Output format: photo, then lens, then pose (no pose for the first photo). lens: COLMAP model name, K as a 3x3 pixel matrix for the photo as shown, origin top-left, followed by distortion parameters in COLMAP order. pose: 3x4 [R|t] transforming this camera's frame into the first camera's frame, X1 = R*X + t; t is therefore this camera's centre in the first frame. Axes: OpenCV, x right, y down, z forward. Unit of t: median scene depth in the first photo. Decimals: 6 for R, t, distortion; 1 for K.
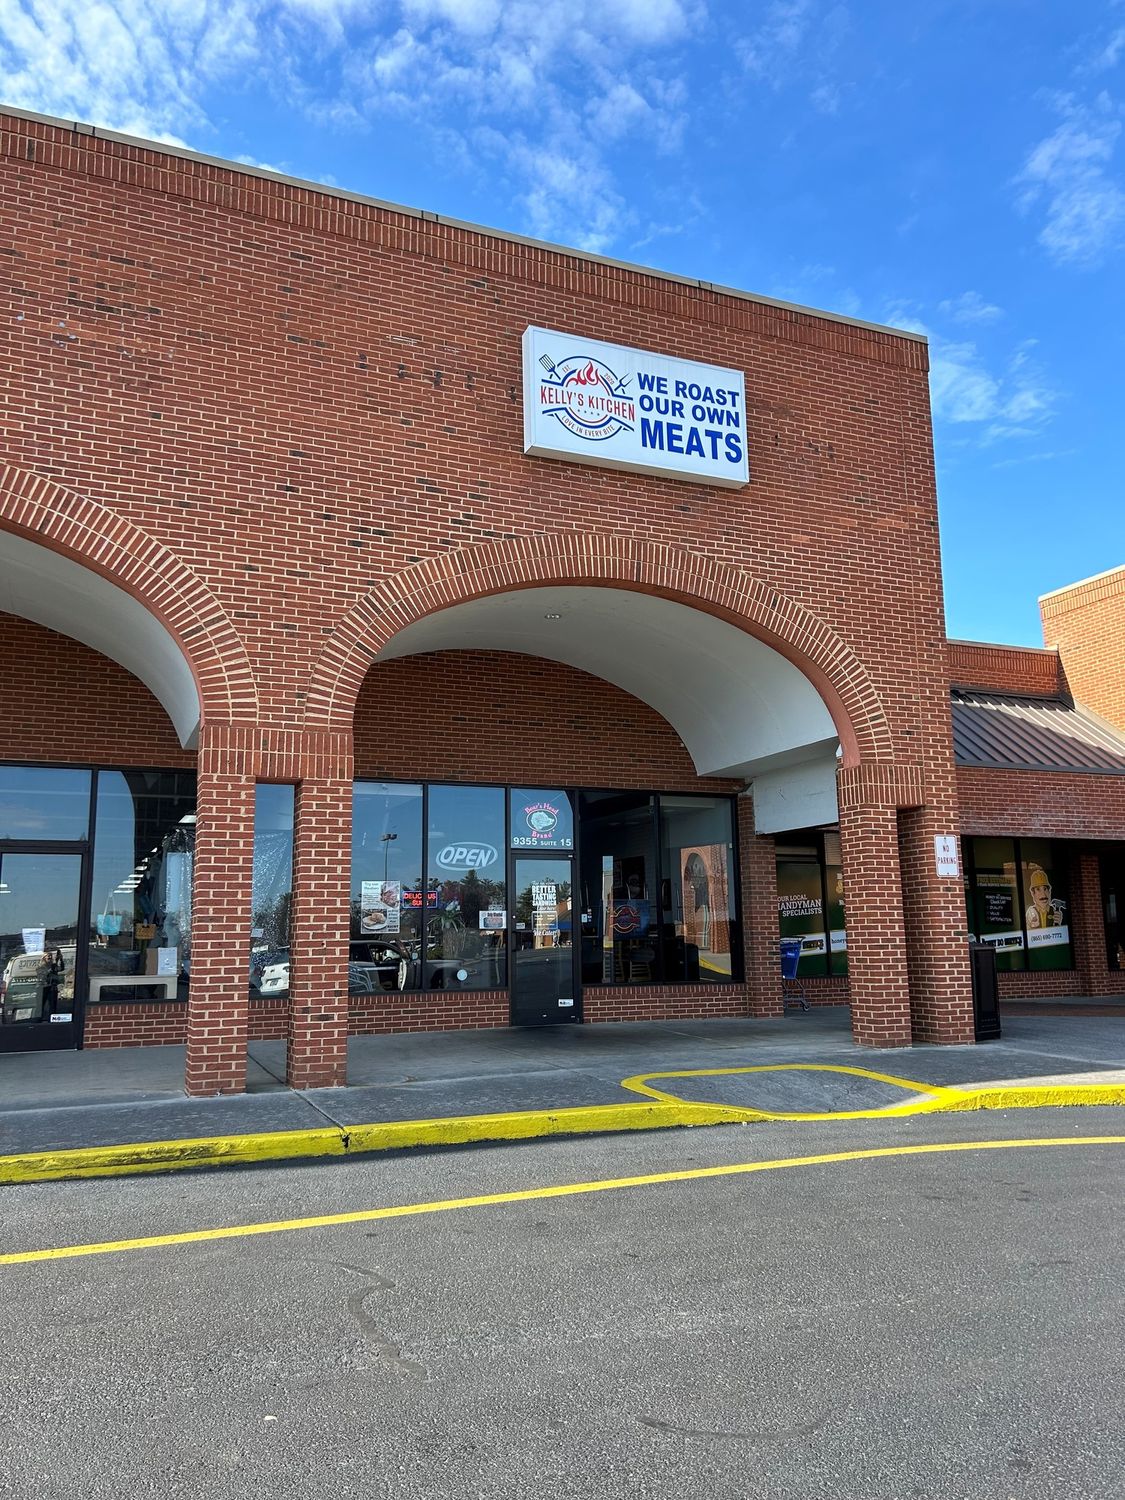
lens RADIAL K [[1124.8, 0, 554.9], [0, 1124.8, 753.2], [0, 0, 1]] dist [0.042662, -0.044731]
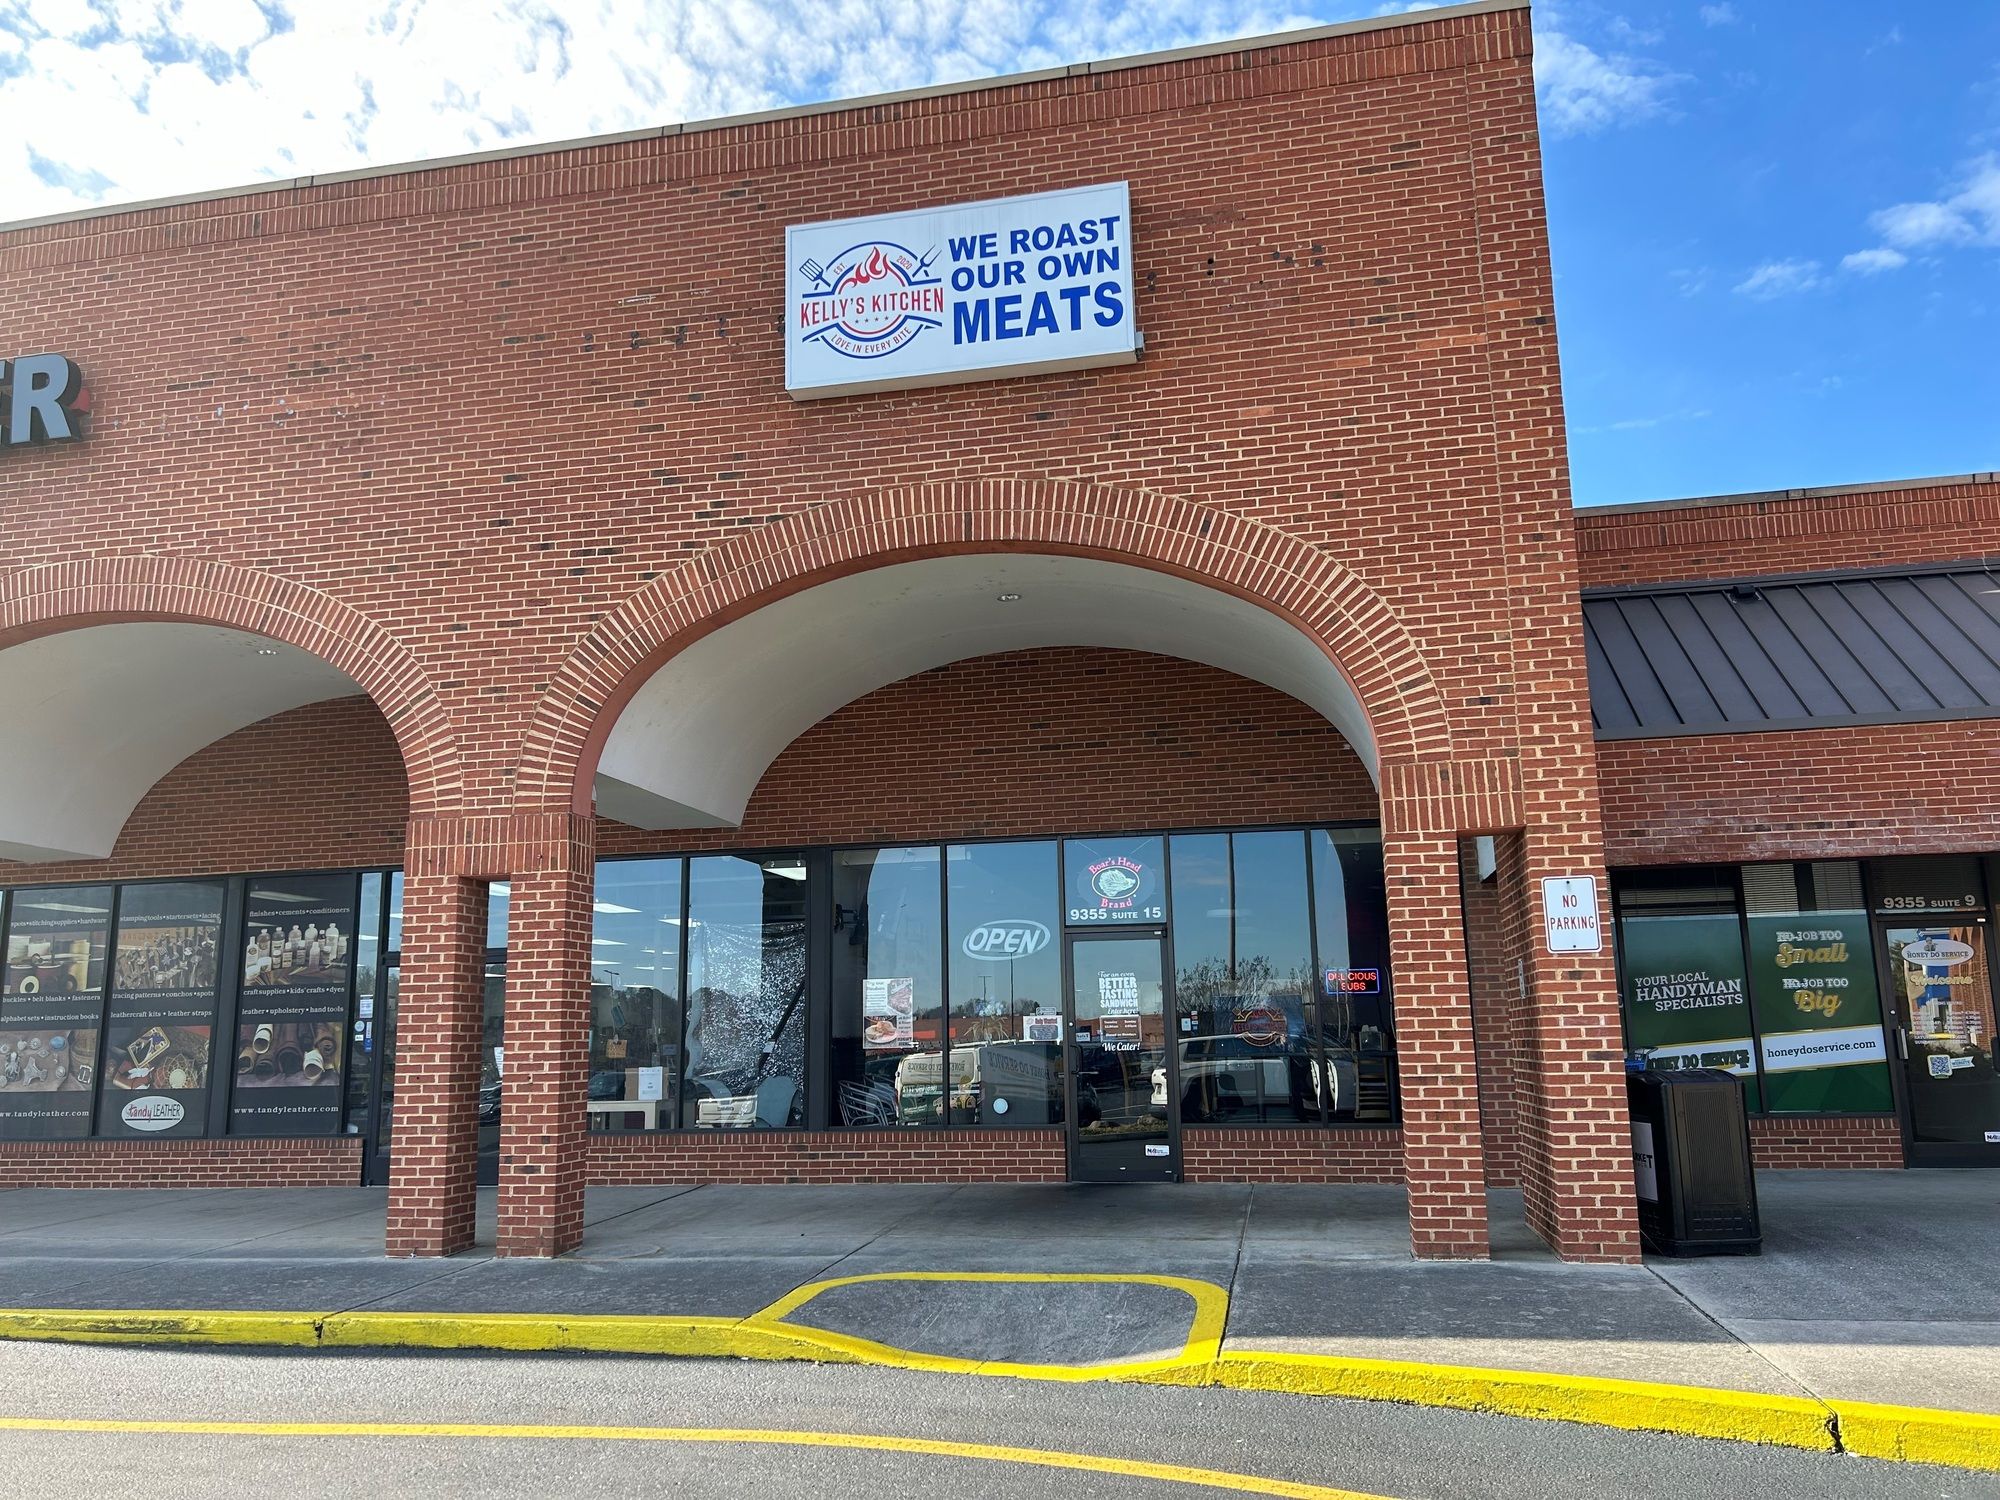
lens RADIAL K [[1499.7, 0, 952.0], [0, 1499.7, 757.9], [0, 0, 1]] dist [0.042662, -0.044731]
pose [[0.817497, -0.109363, -0.565454, 0.573619], [0.103815, 0.993705, -0.042100, 0.016057], [0.566499, -0.024286, 0.823705, 0.244795]]
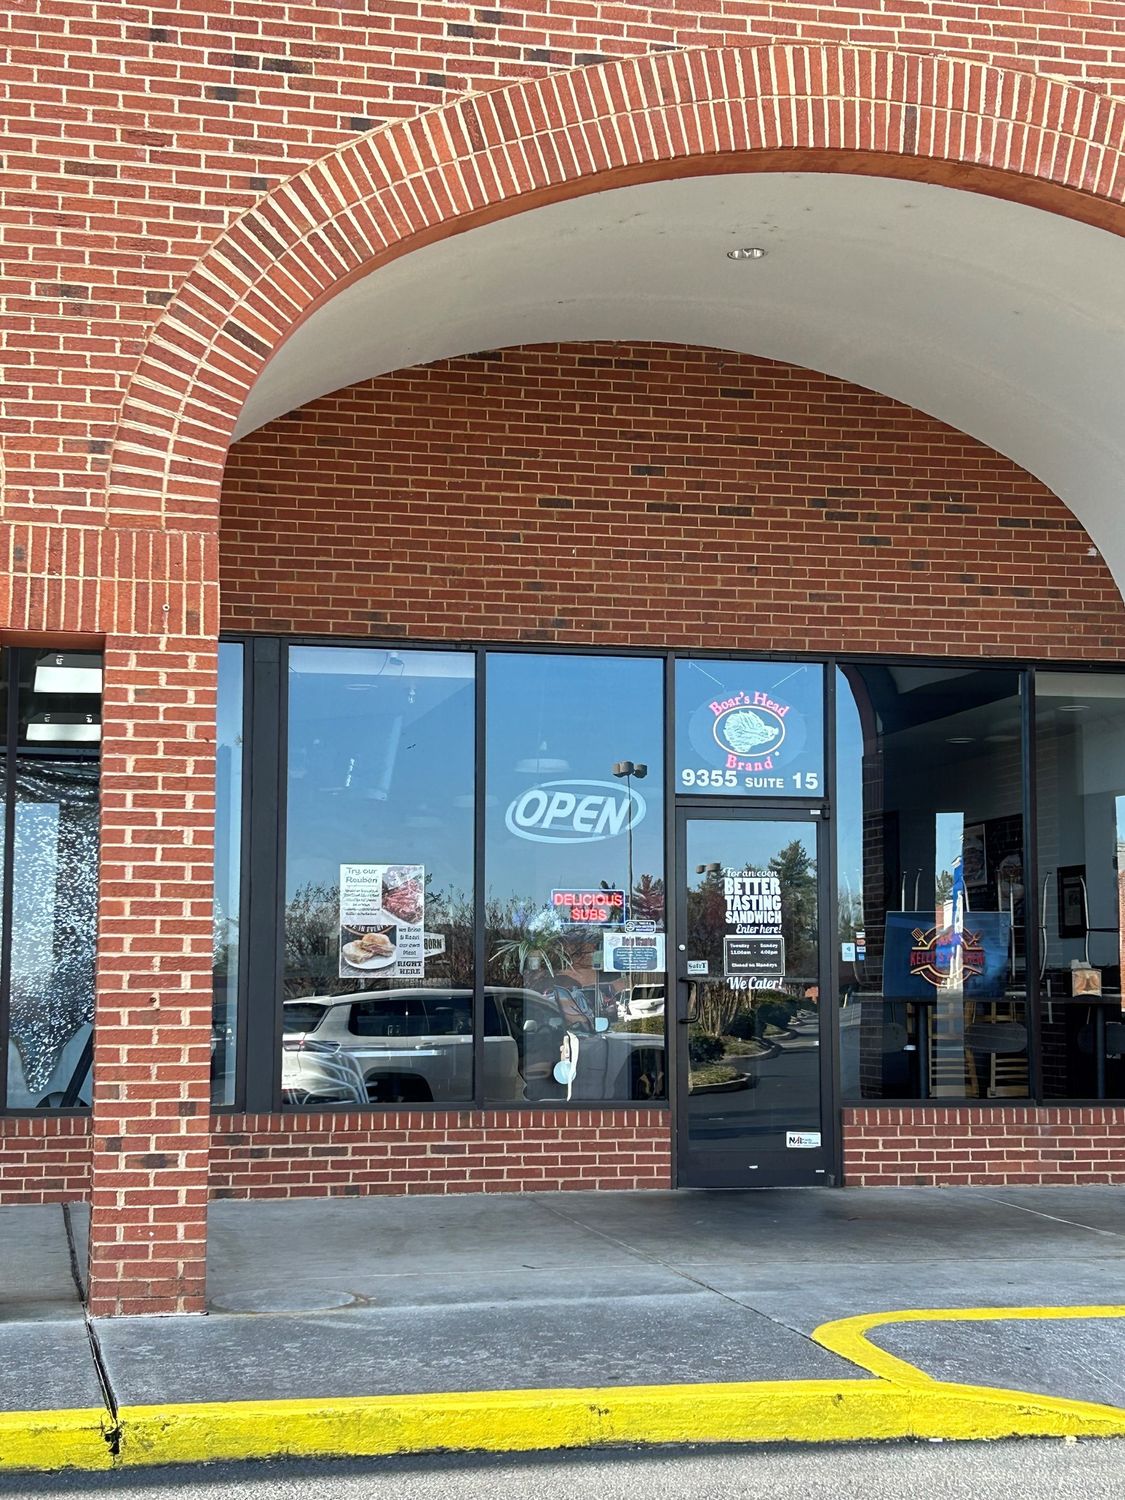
lens RADIAL K [[2404.1, 0, 519.7], [0, 2404.1, 775.2], [0, 0, 1]] dist [0.054347, 0.000000]
pose [[0.981950, -0.002965, -0.189118, 0.102374], [0.016792, 0.997295, 0.071554, 0.011184], [0.188394, -0.073439, 0.979344, 0.078157]]
